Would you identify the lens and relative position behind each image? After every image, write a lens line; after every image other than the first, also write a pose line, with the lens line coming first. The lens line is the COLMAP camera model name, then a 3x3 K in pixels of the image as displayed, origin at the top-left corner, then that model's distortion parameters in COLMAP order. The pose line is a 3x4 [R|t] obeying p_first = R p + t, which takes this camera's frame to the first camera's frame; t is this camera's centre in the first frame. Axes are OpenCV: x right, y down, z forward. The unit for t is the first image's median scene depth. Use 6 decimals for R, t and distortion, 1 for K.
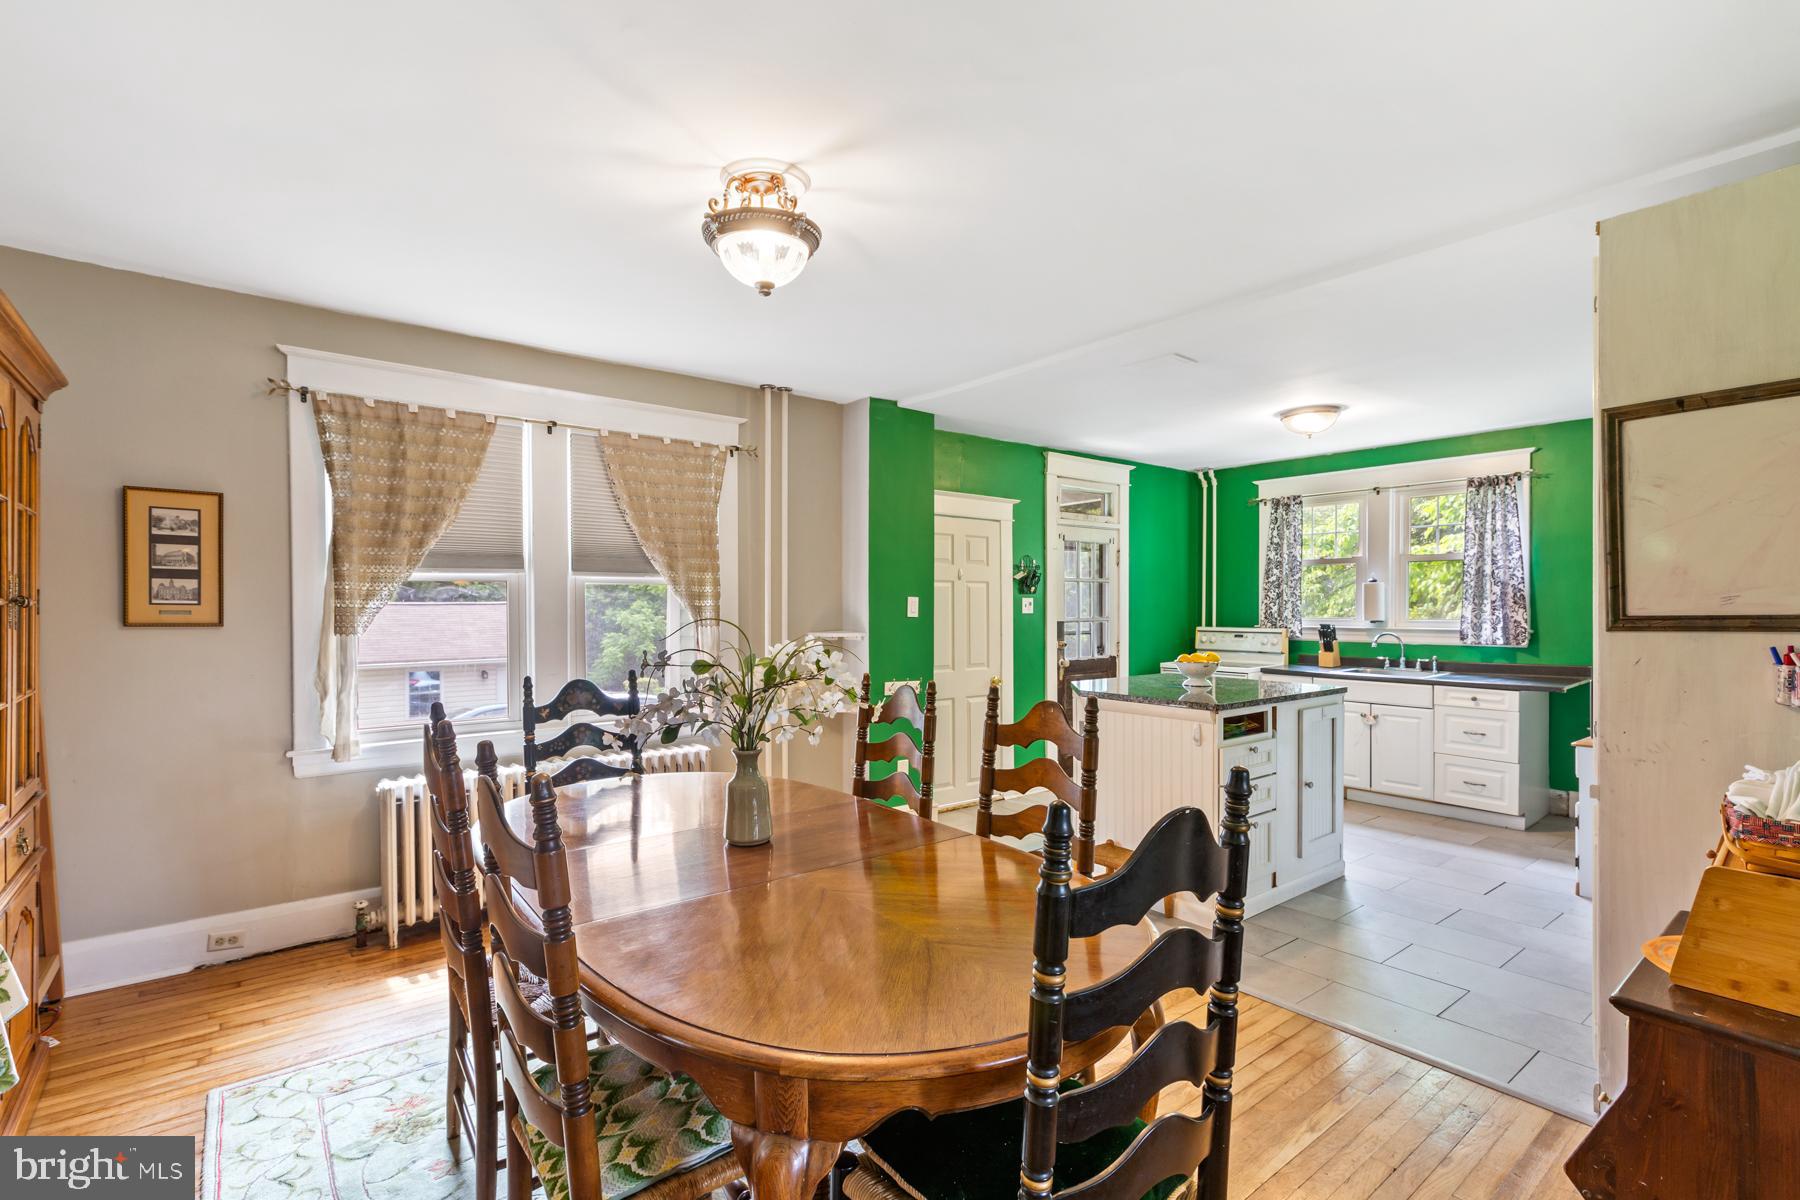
lens RADIAL K [[812.8, 0, 890.9], [0, 812.8, 618.0], [0, 0, 1]] dist [-0.002451, -0.000316]
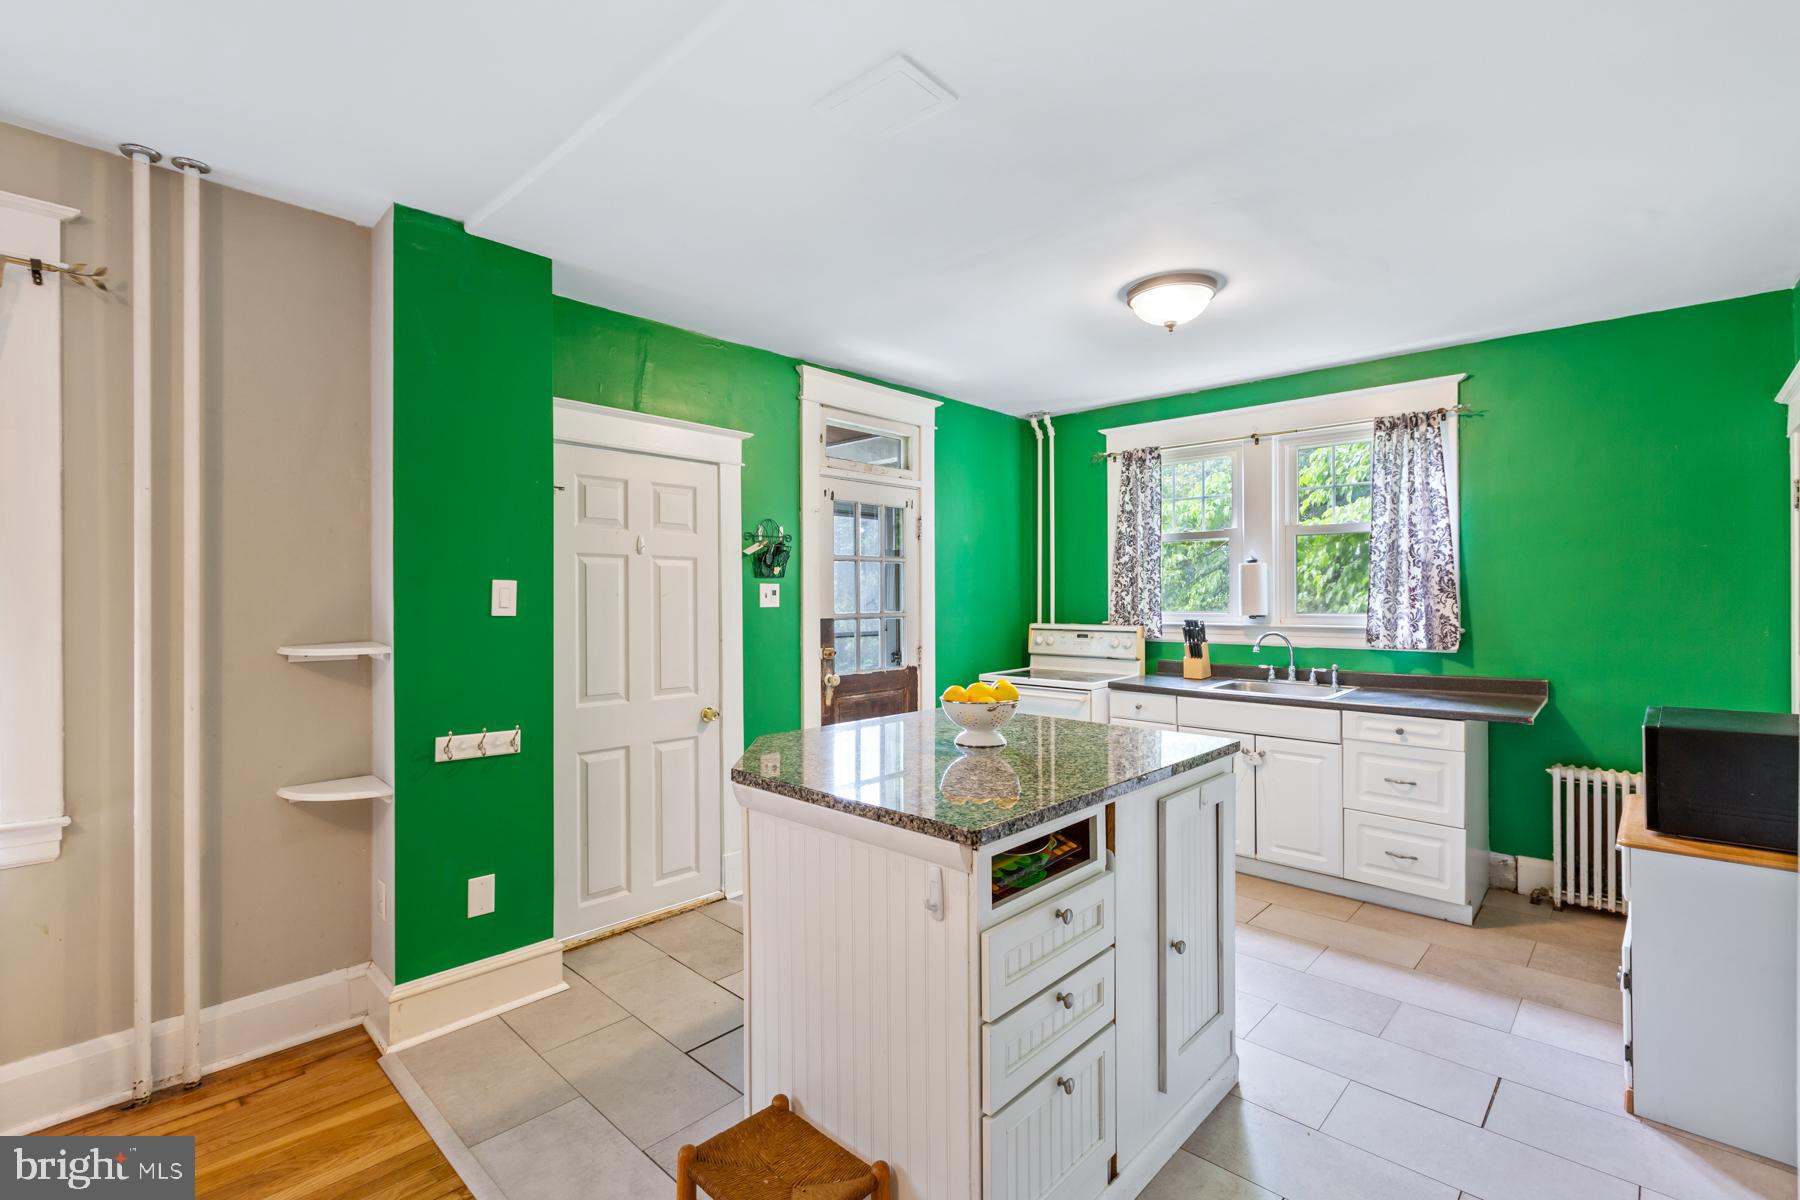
lens RADIAL K [[812.8, 0, 898.4], [0, 812.8, 597.0], [0, 0, 1]] dist [-0.002451, -0.000316]
pose [[0.987931, -0.001799, 0.154881, 0.178907], [0.004057, 0.999890, -0.014263, -0.004529], [-0.154839, 0.014719, 0.987830, 0.353941]]
